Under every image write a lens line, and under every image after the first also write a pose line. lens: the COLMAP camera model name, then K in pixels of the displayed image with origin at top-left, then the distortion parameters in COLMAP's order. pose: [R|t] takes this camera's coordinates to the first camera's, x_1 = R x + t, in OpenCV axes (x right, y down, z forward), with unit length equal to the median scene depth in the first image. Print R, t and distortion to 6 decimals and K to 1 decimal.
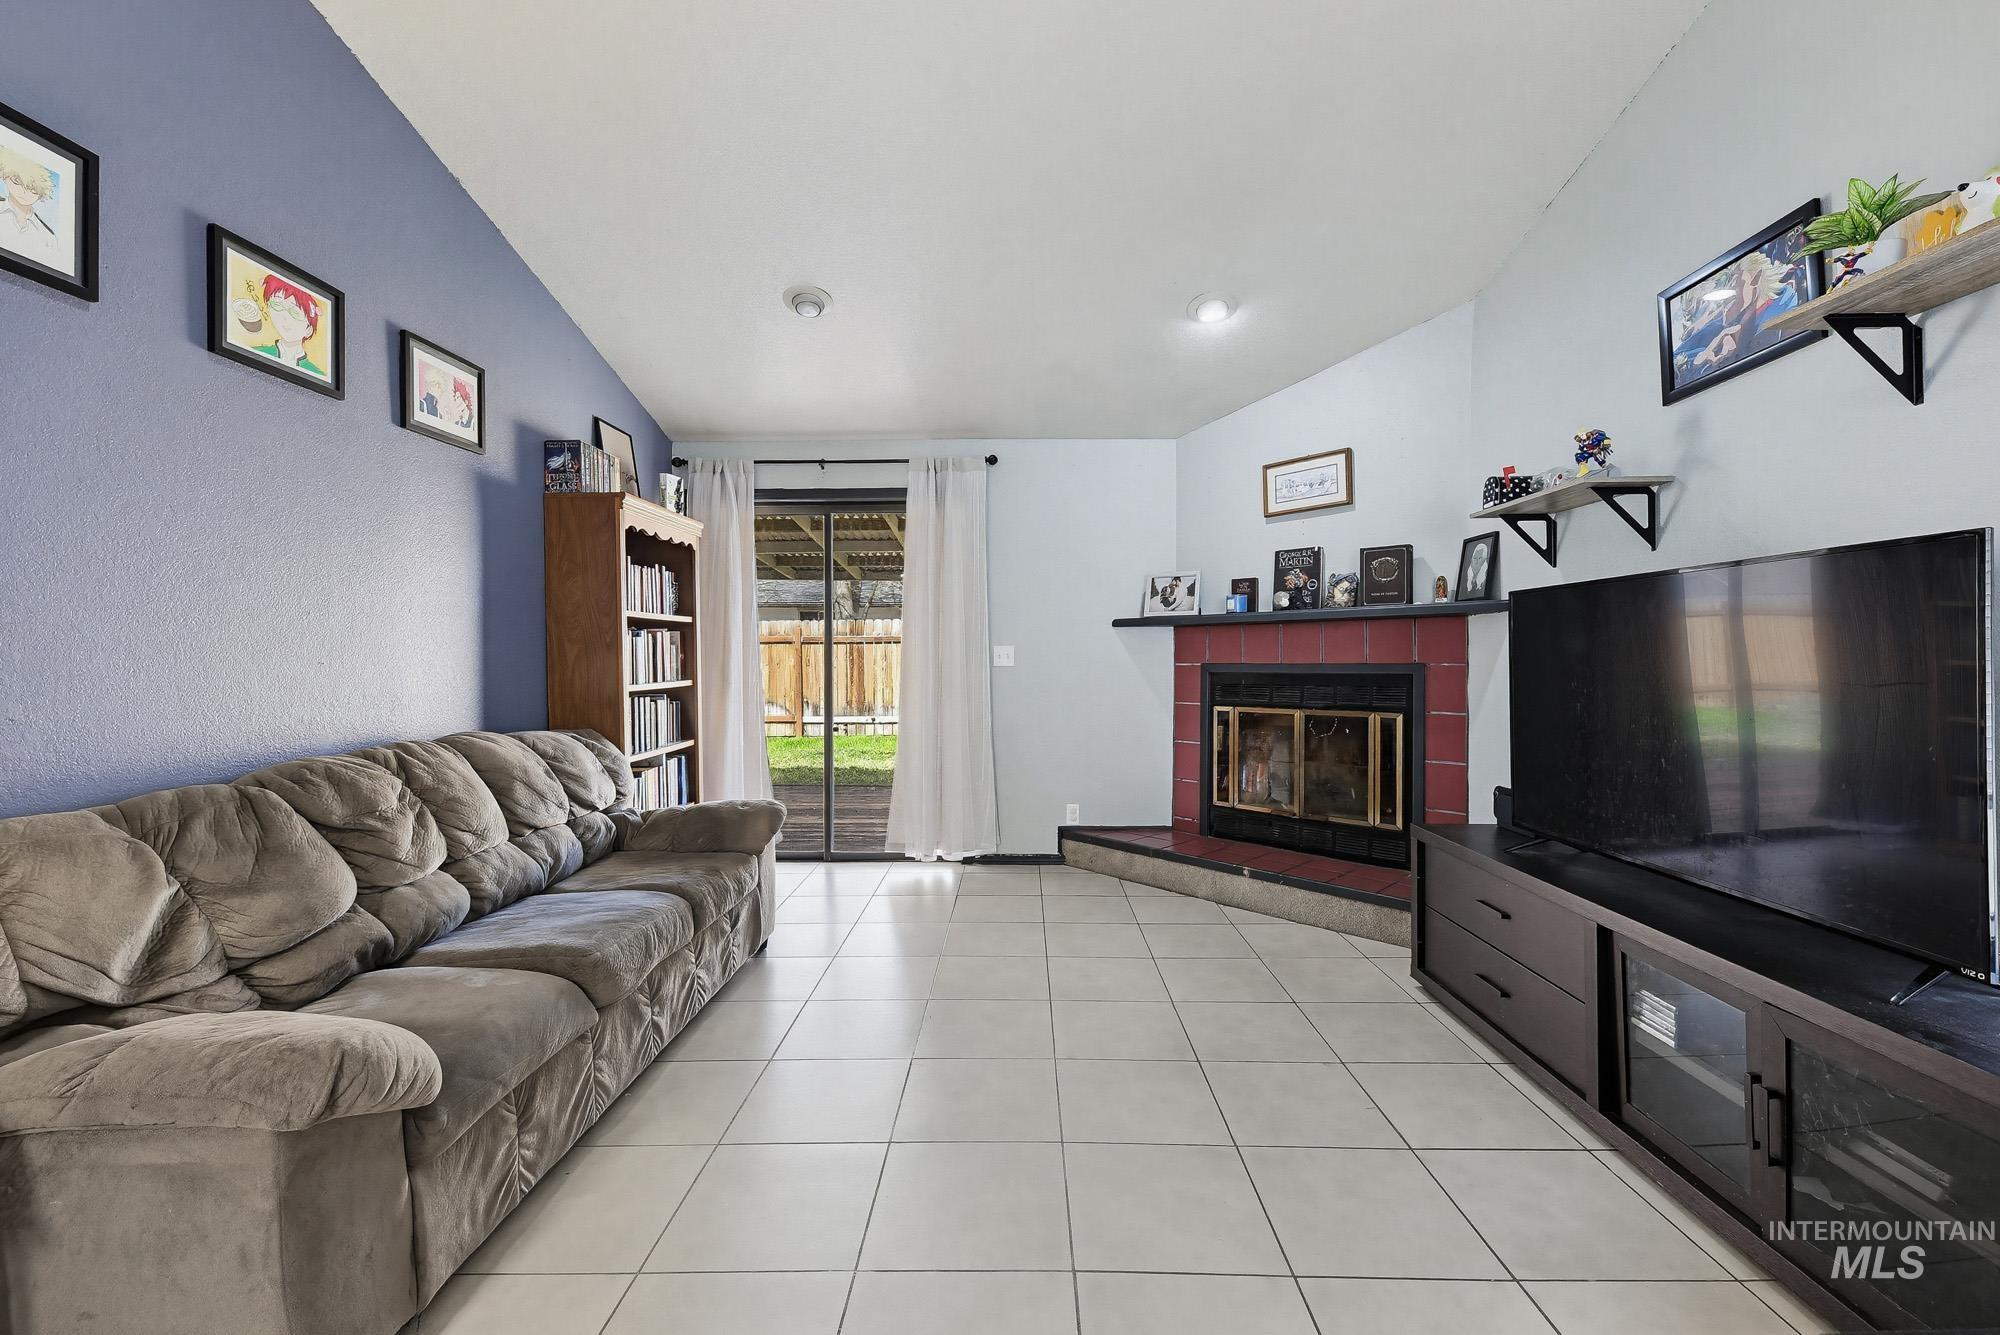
lens RADIAL K [[851.5, 0, 998.4], [0, 851.5, 667.1], [0, 0, 1]] dist [-0.002670, -0.002738]
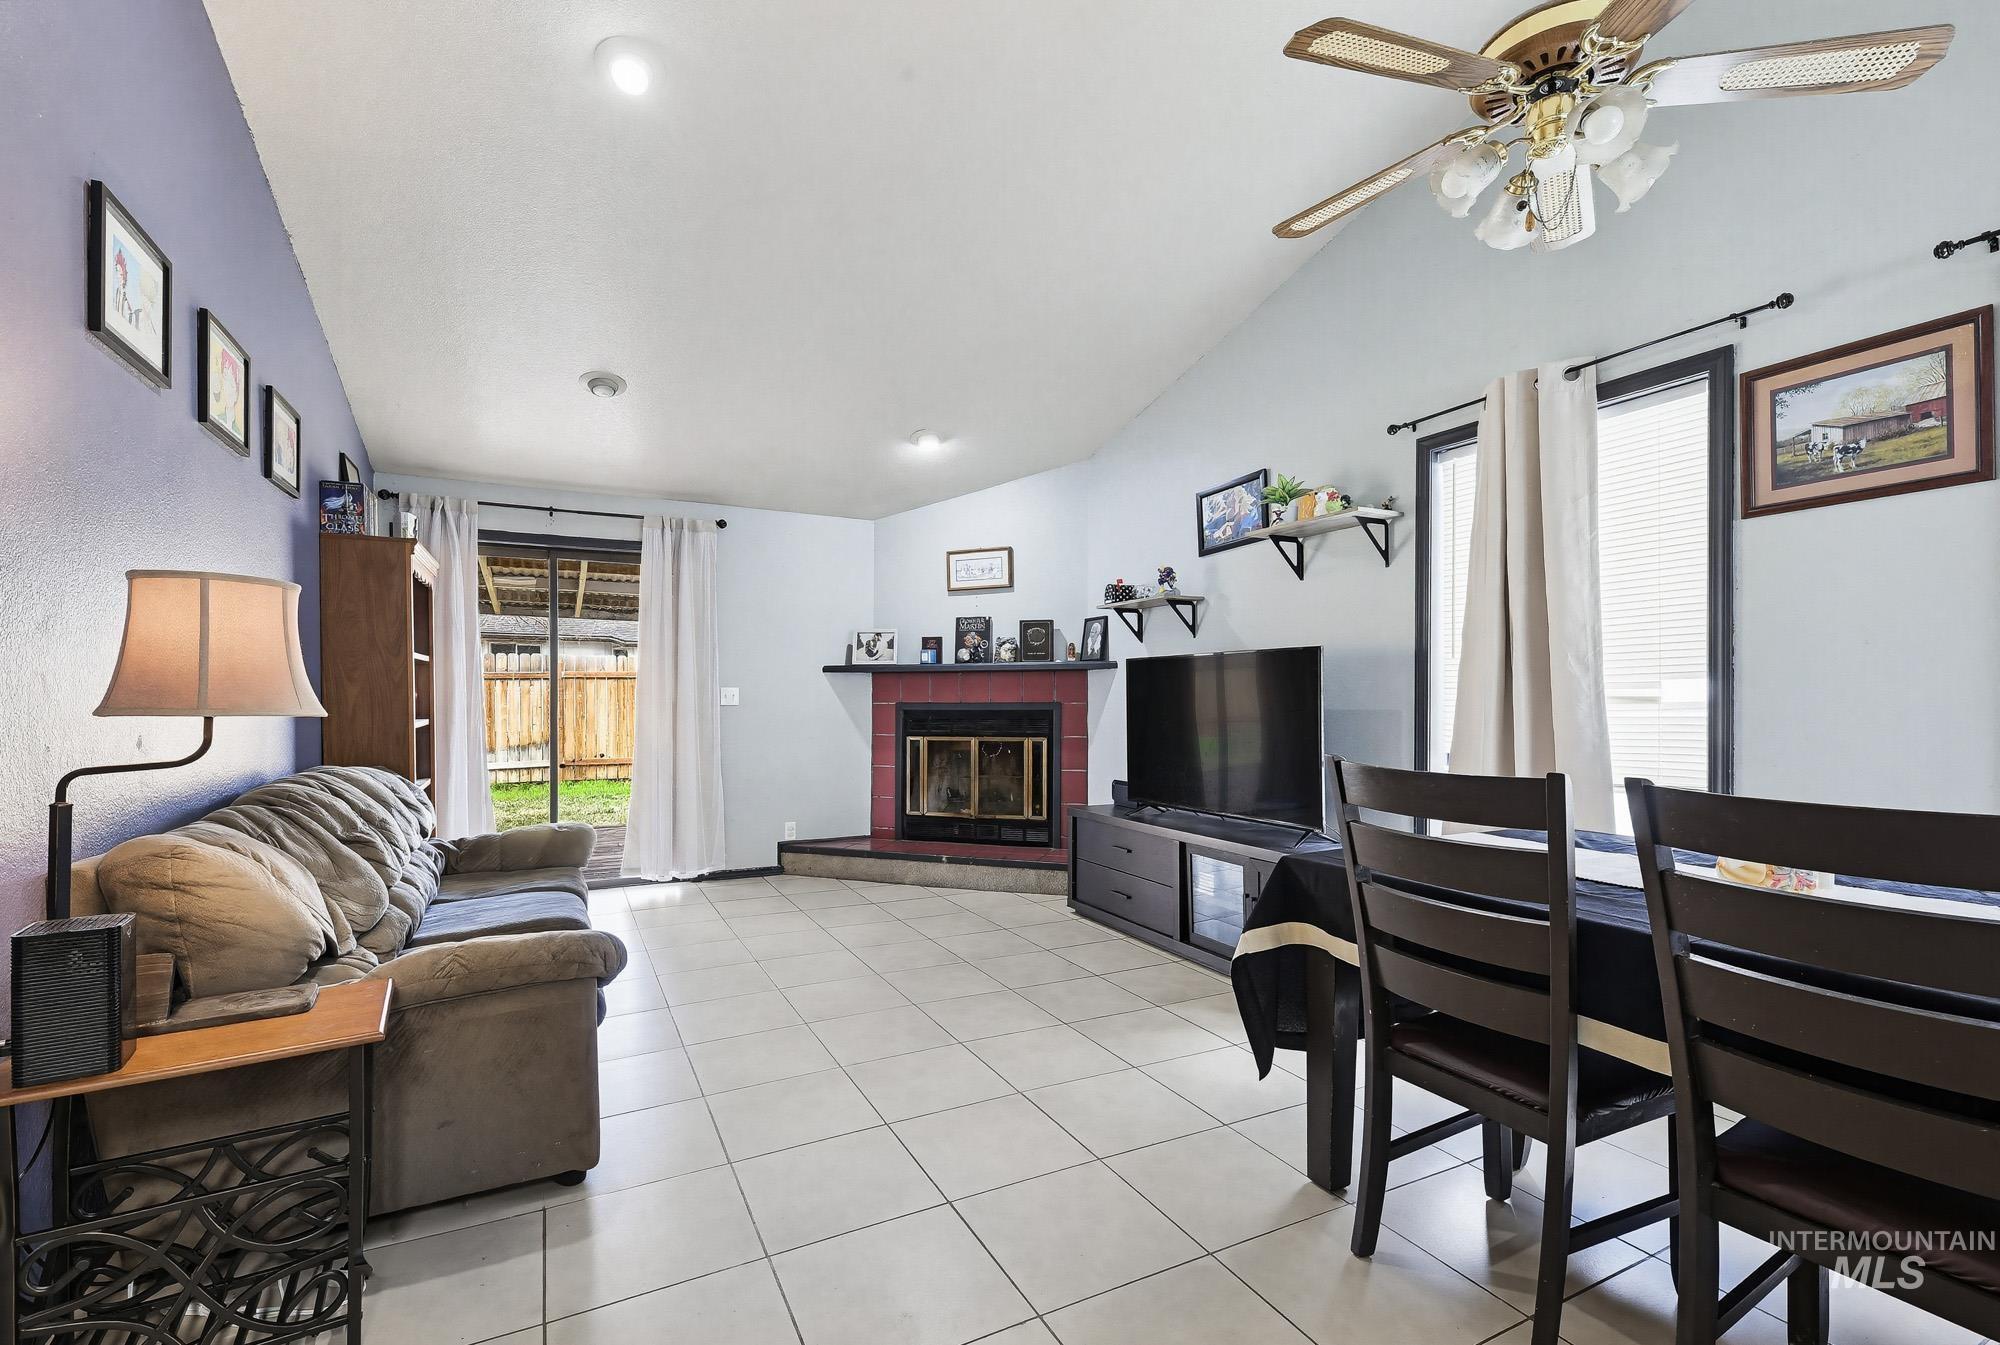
lens RADIAL K [[906.3, 0, 1016.7], [0, 906.3, 698.1], [0, 0, 1]] dist [-0.003601, -0.000054]
pose [[0.873885, 0.003093, 0.486124, -0.294232], [0.002213, 0.999944, -0.010341, 0.003601], [-0.486128, 0.010112, 0.873829, -0.291572]]
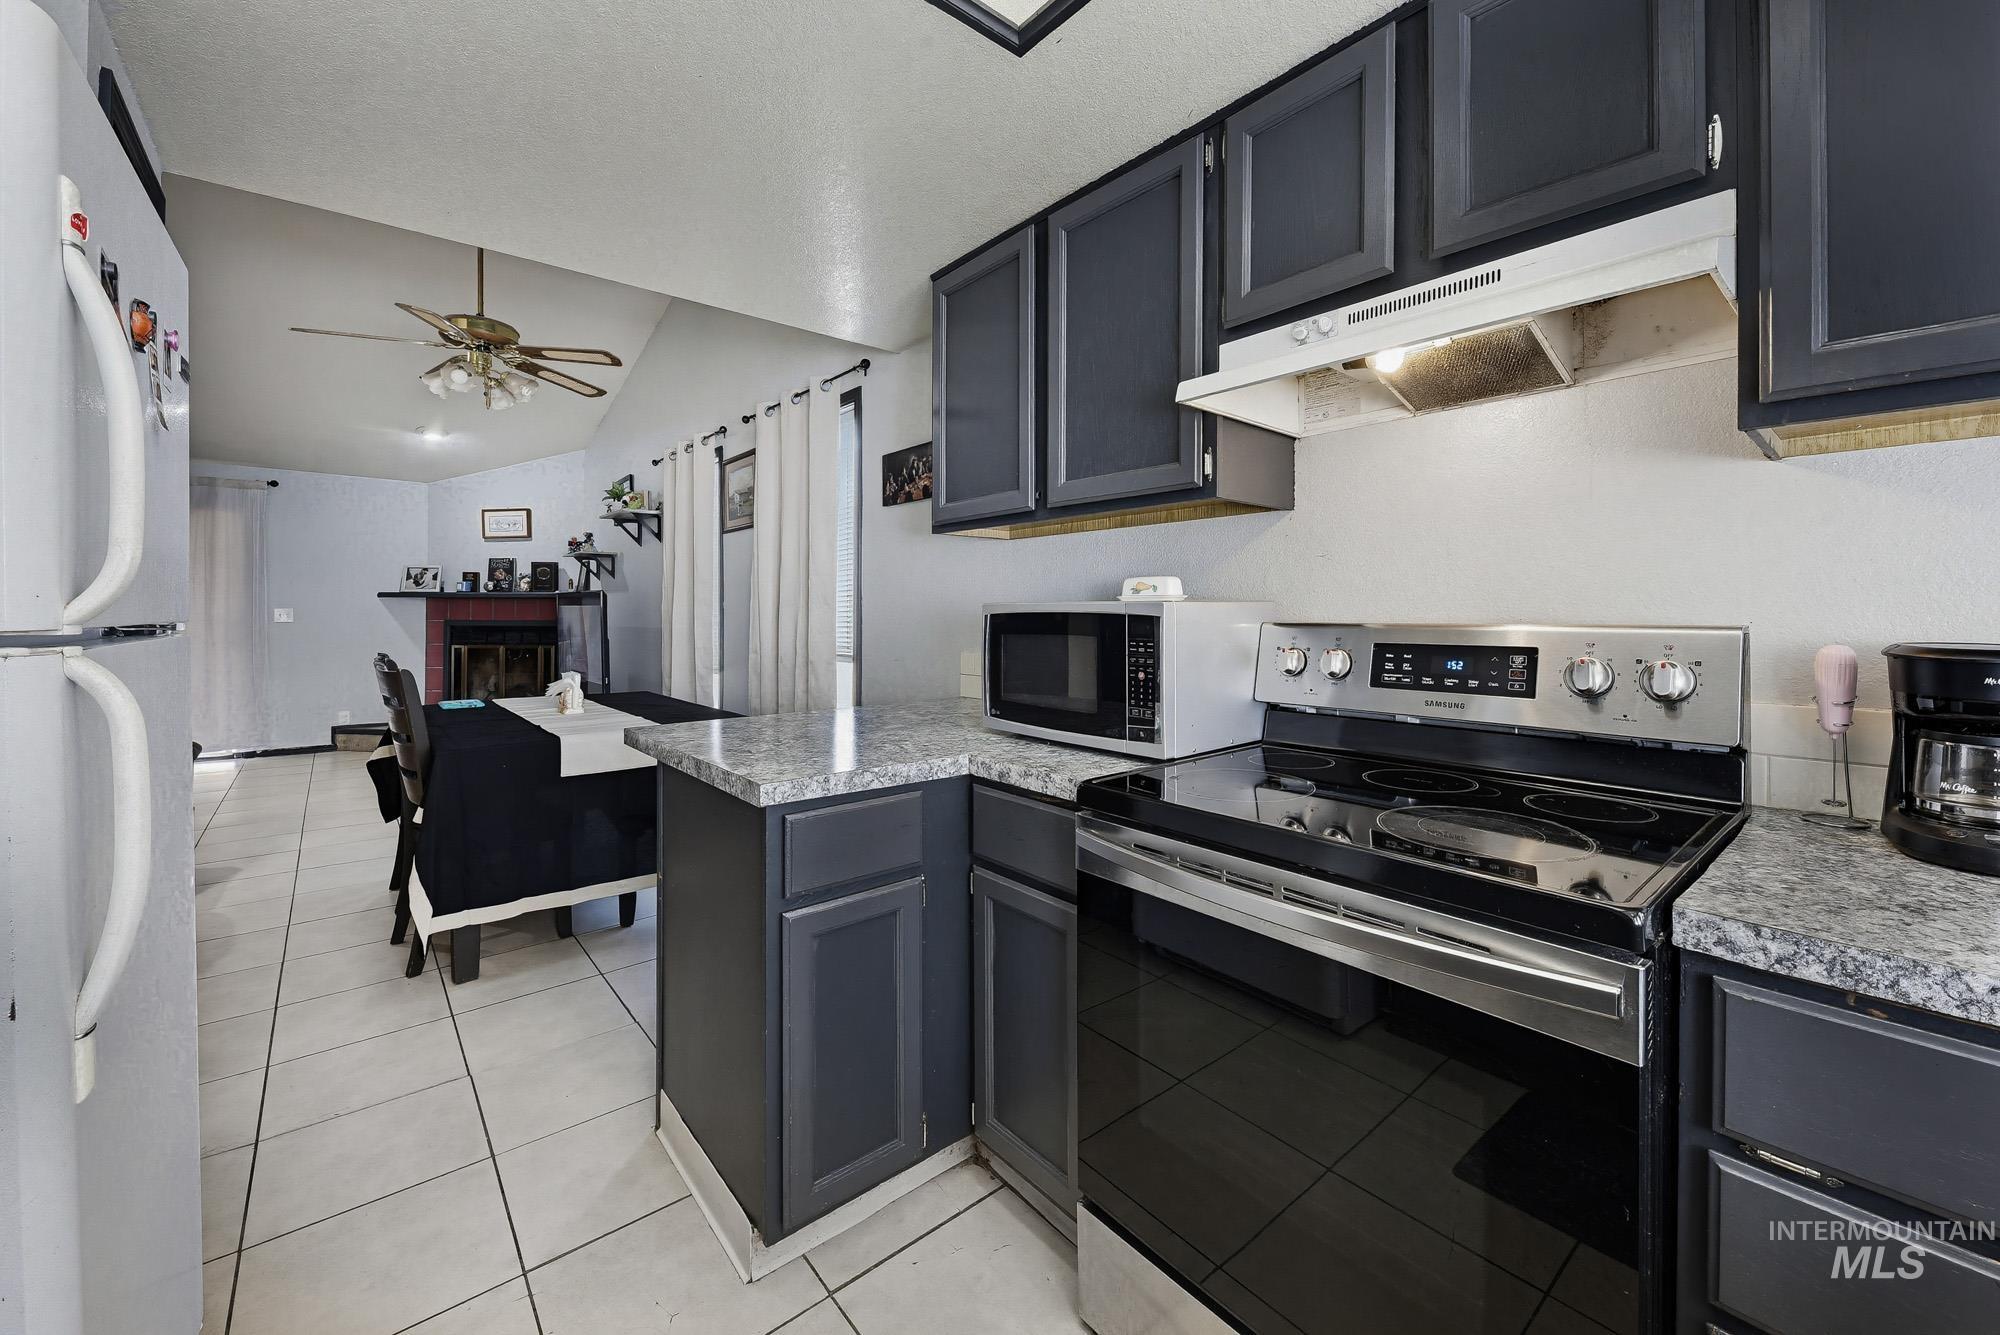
lens RADIAL K [[786.7, 0, 1007.6], [0, 786.7, 616.5], [0, 0, 1]] dist [0.008049, -0.000141]
pose [[0.738582, 0.003464, 0.674155, 0.009877], [0.000060, 0.999986, -0.005204, -0.004375], [-0.674164, 0.003885, 0.738572, -1.042512]]
